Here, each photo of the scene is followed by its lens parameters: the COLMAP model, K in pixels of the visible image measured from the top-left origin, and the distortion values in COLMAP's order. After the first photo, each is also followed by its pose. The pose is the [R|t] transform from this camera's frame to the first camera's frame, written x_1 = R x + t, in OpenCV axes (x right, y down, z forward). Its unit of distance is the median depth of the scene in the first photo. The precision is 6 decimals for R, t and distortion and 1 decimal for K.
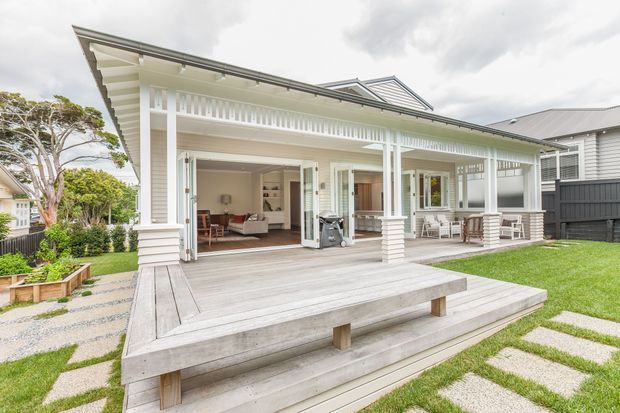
lens RADIAL K [[275.1, 0, 310.0], [0, 275.1, 204.4], [0, 0, 1]] dist [-0.000138, -0.000149]
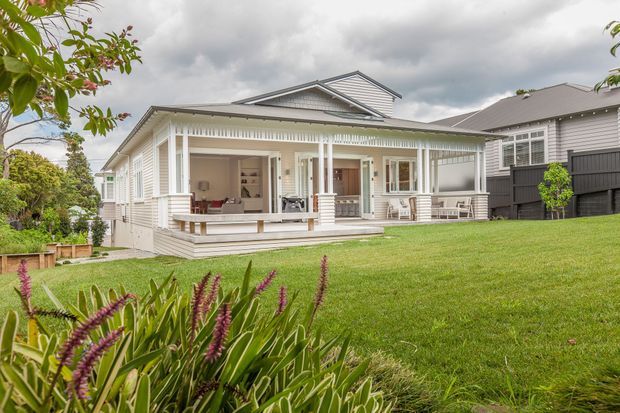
lens RADIAL K [[454.3, 0, 310.3], [0, 454.3, 207.9], [0, 0, 1]] dist [0.006398, 0.001611]
pose [[0.999194, -0.002461, -0.040074, 0.178890], [0.003031, 0.999895, 0.014189, 0.048262], [0.040034, -0.014299, 0.999096, -0.777353]]
